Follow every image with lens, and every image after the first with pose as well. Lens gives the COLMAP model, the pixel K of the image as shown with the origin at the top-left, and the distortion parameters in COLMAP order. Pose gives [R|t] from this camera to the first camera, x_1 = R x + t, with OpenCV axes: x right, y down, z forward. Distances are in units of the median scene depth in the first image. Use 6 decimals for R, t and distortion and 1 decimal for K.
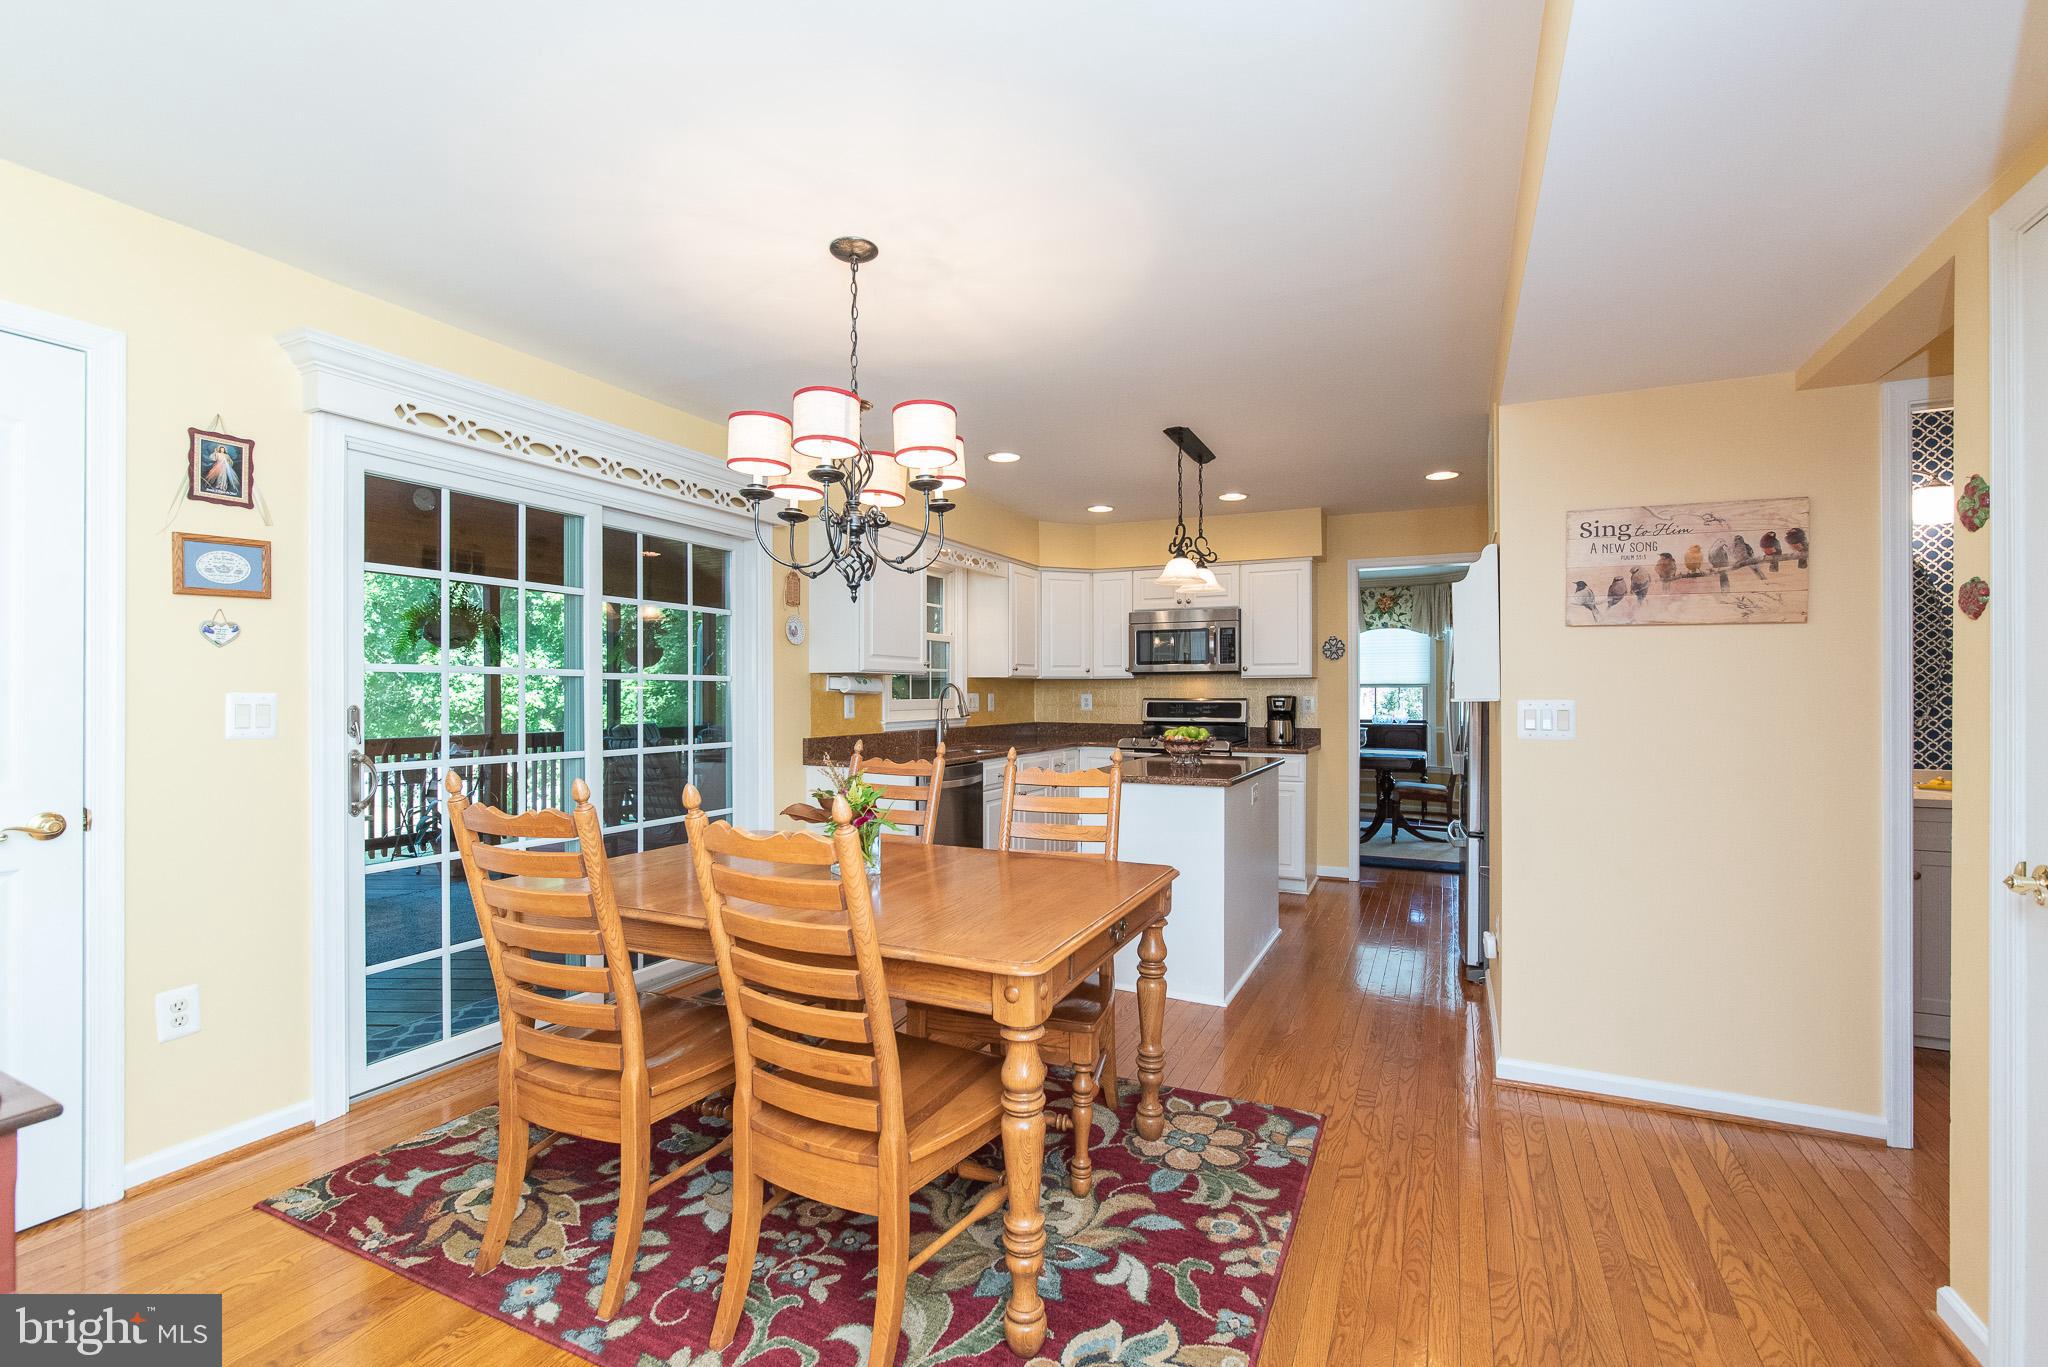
lens RADIAL K [[879.6, 0, 1022.8], [0, 879.6, 690.3], [0, 0, 1]] dist [-0.004547, -0.000102]
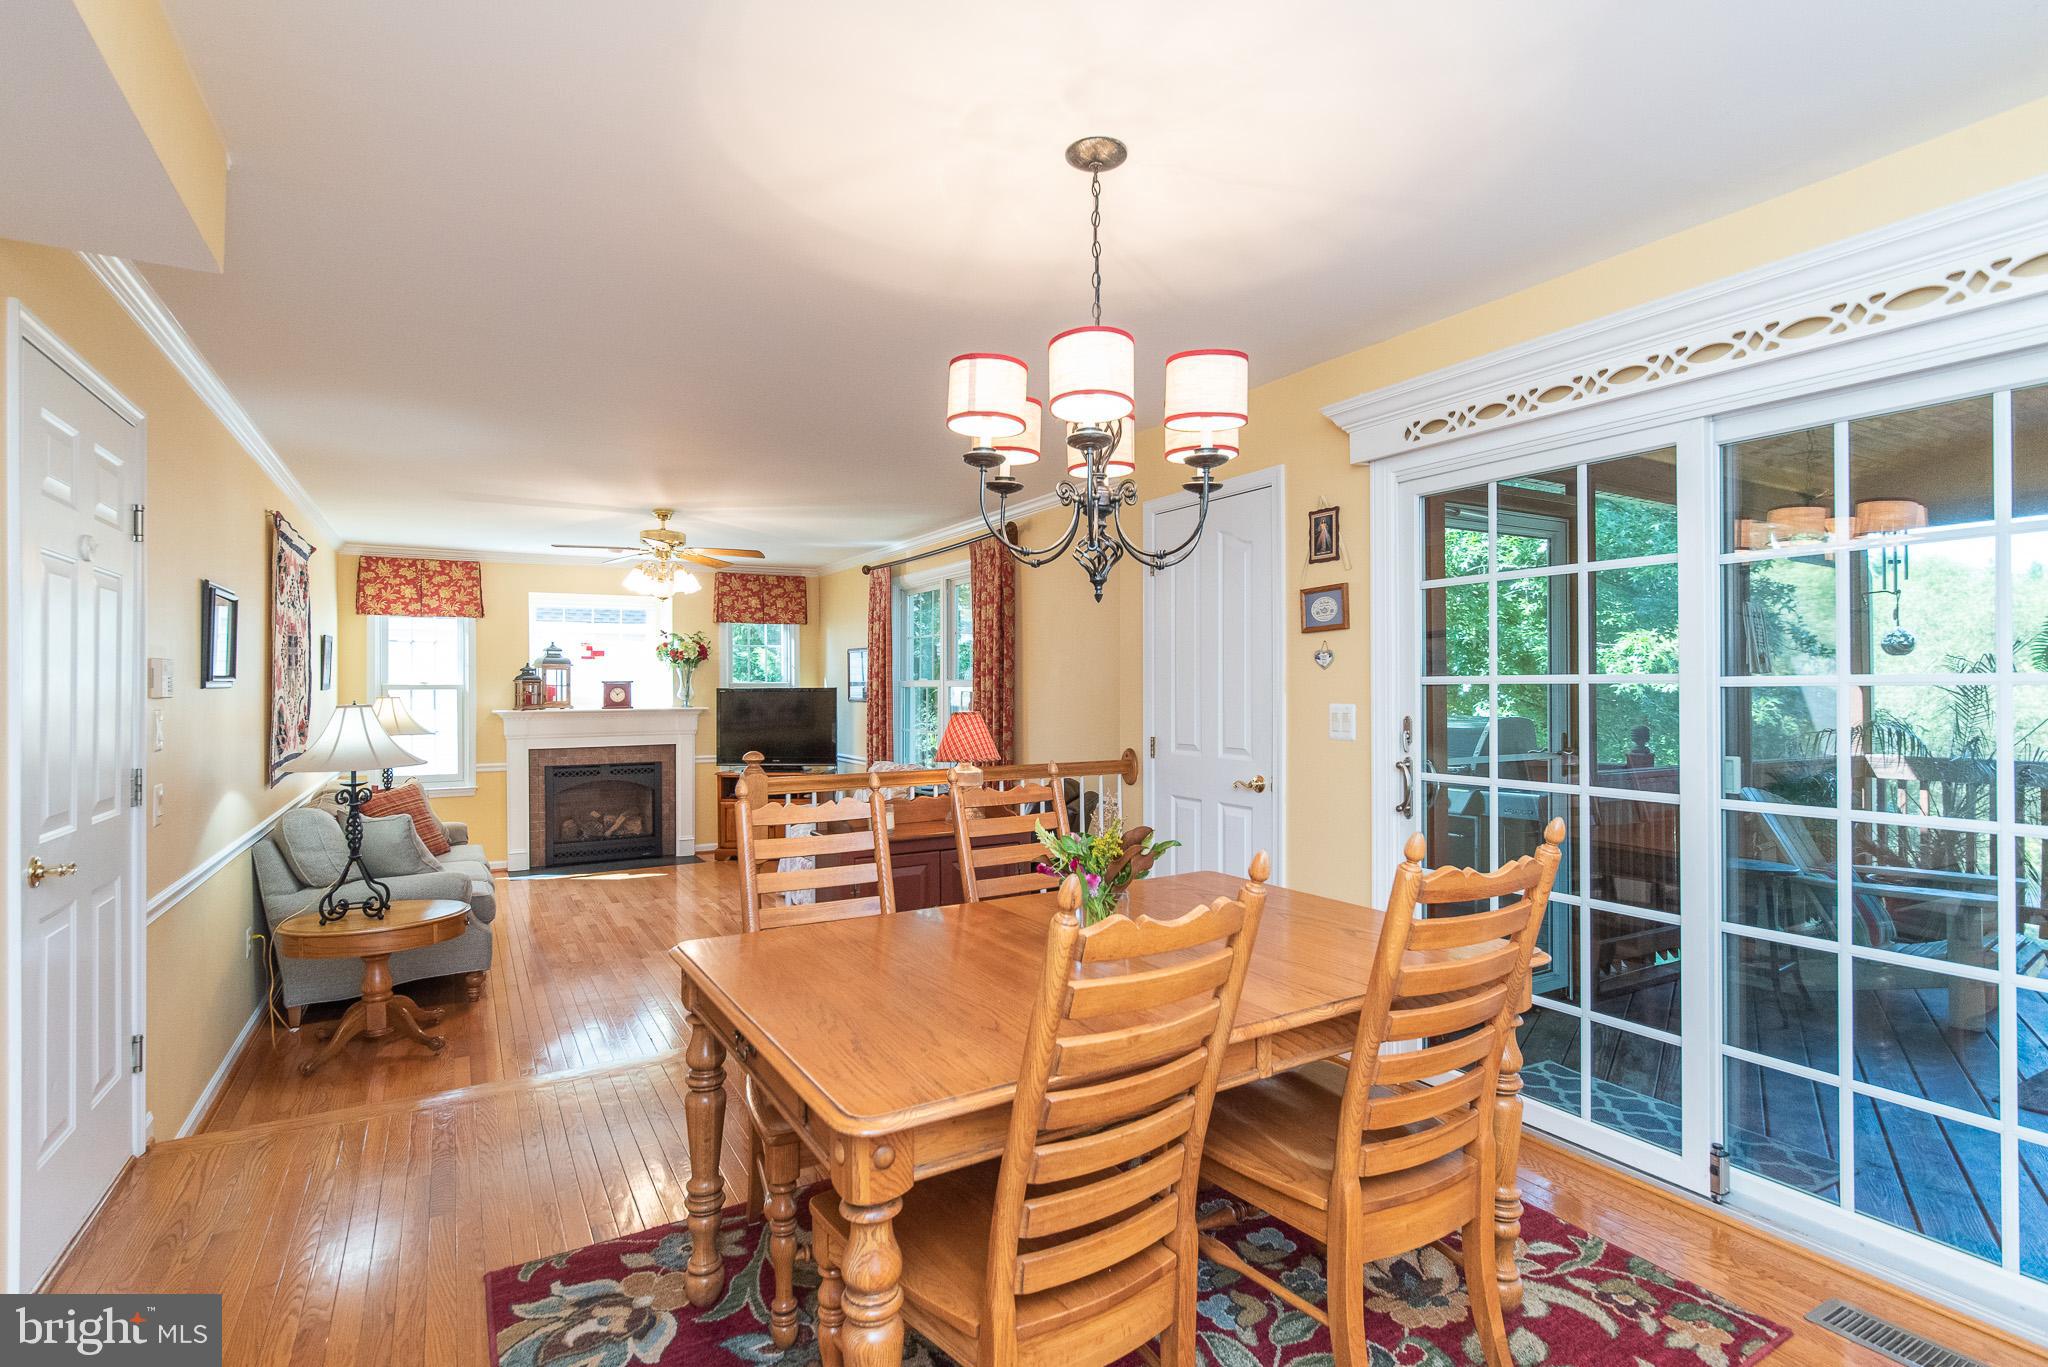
lens RADIAL K [[984.3, 0, 1013.1], [0, 984.3, 680.6], [0, 0, 1]] dist [0.002013, 0.000934]
pose [[-0.566774, -0.002492, -0.823870, 0.236369], [0.008941, 0.999918, -0.009176, -0.009389], [0.823825, -0.012567, -0.566705, 0.588427]]
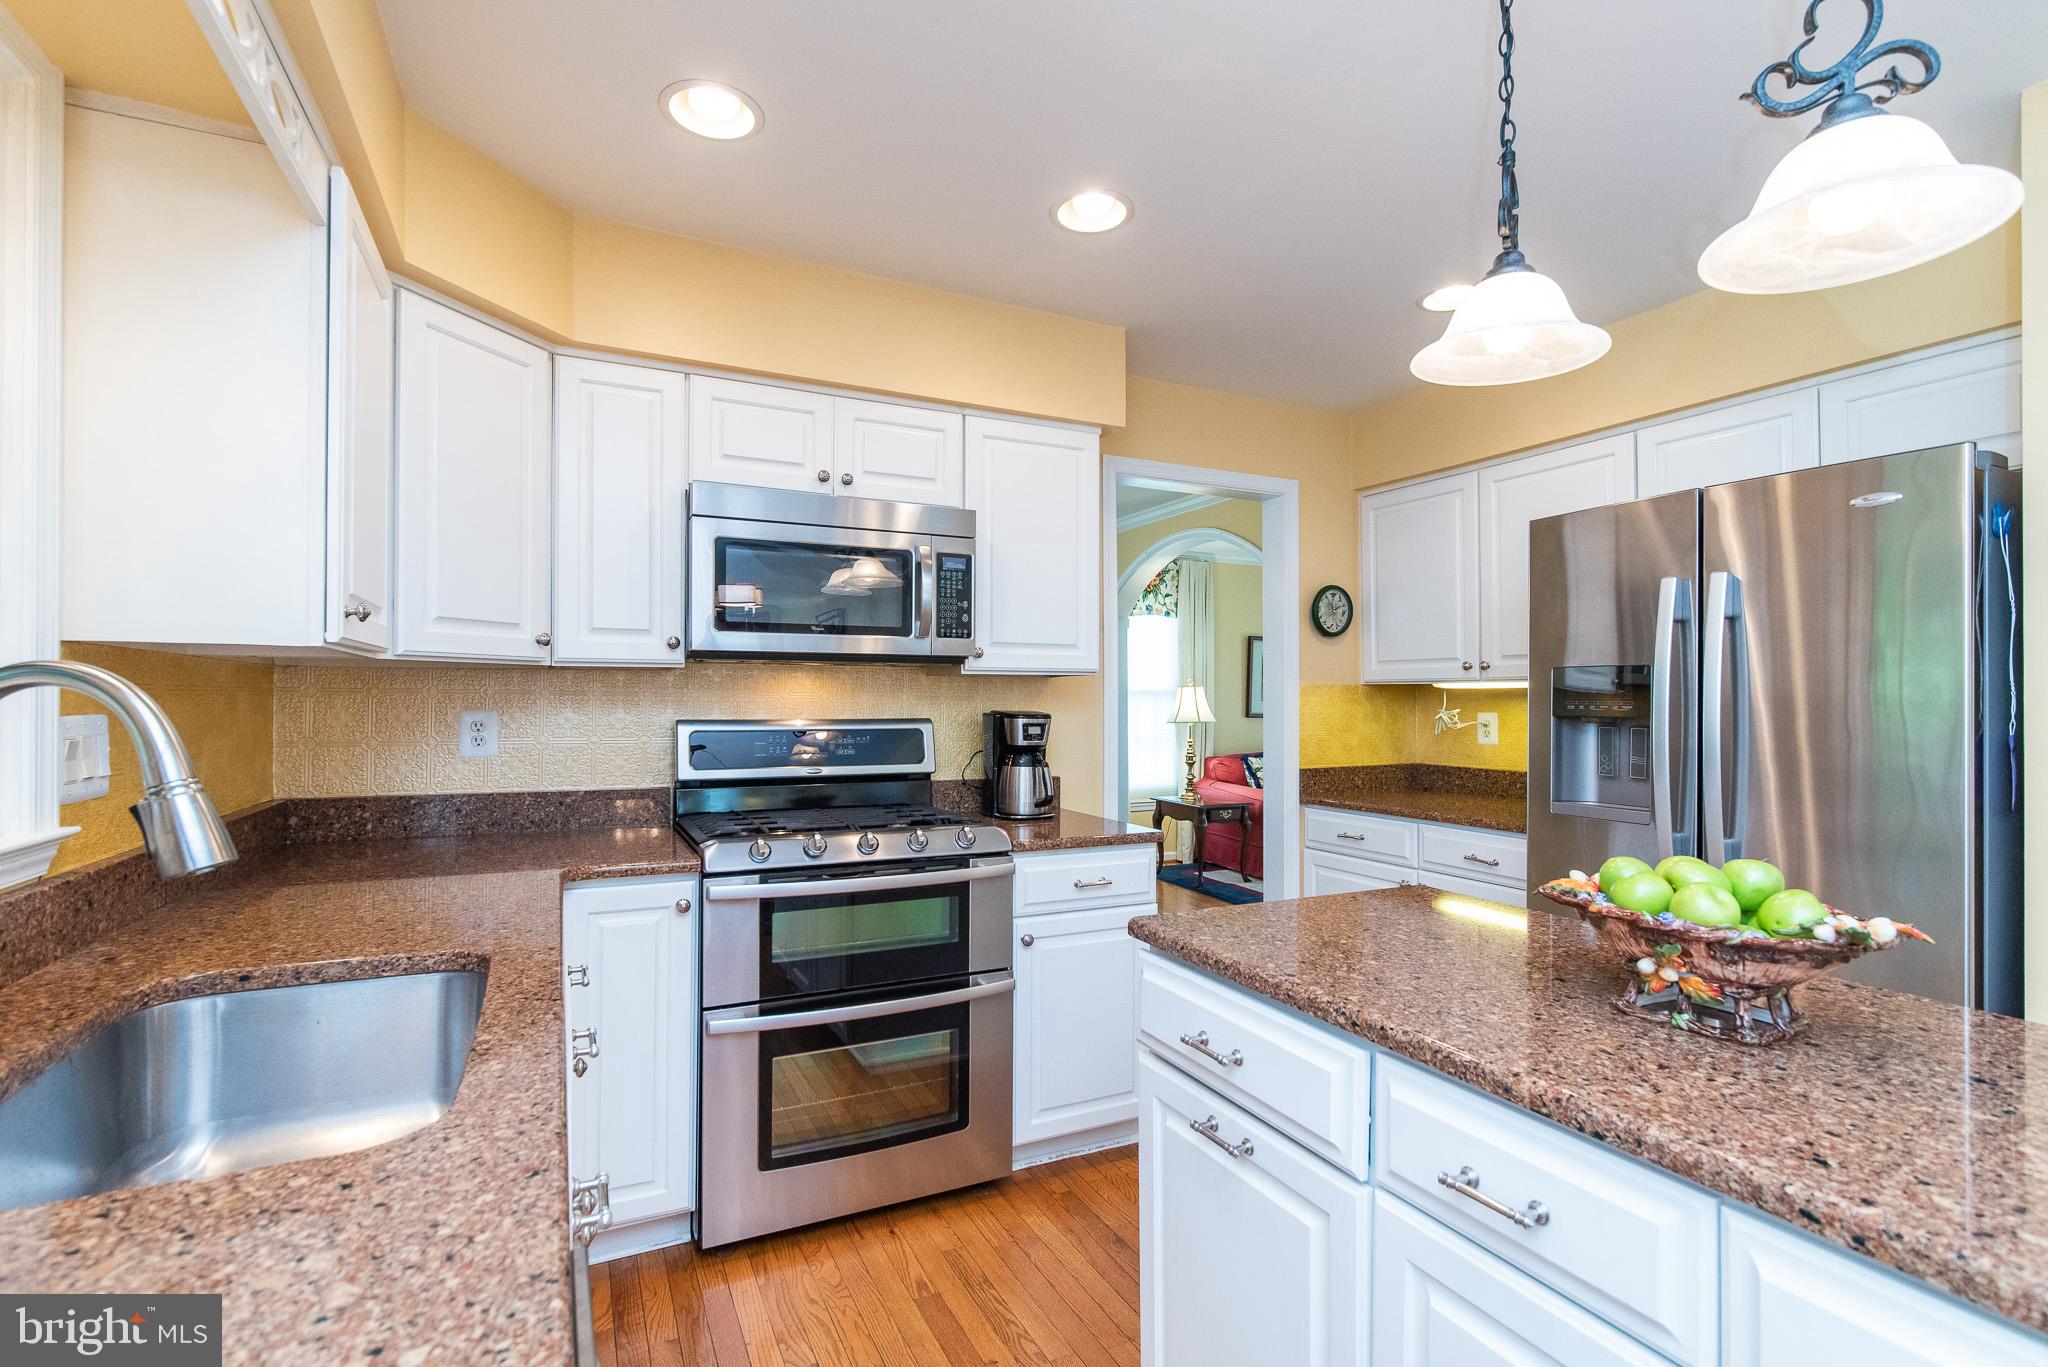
lens RADIAL K [[931.3, 0, 1016.2], [0, 931.3, 698.4], [0, 0, 1]] dist [-0.002002, -0.000419]
pose [[0.623726, 0.002353, 0.781639, -0.099025], [-0.006797, 0.999974, 0.002413, -0.003115], [-0.781613, -0.006818, 0.623726, 0.719104]]
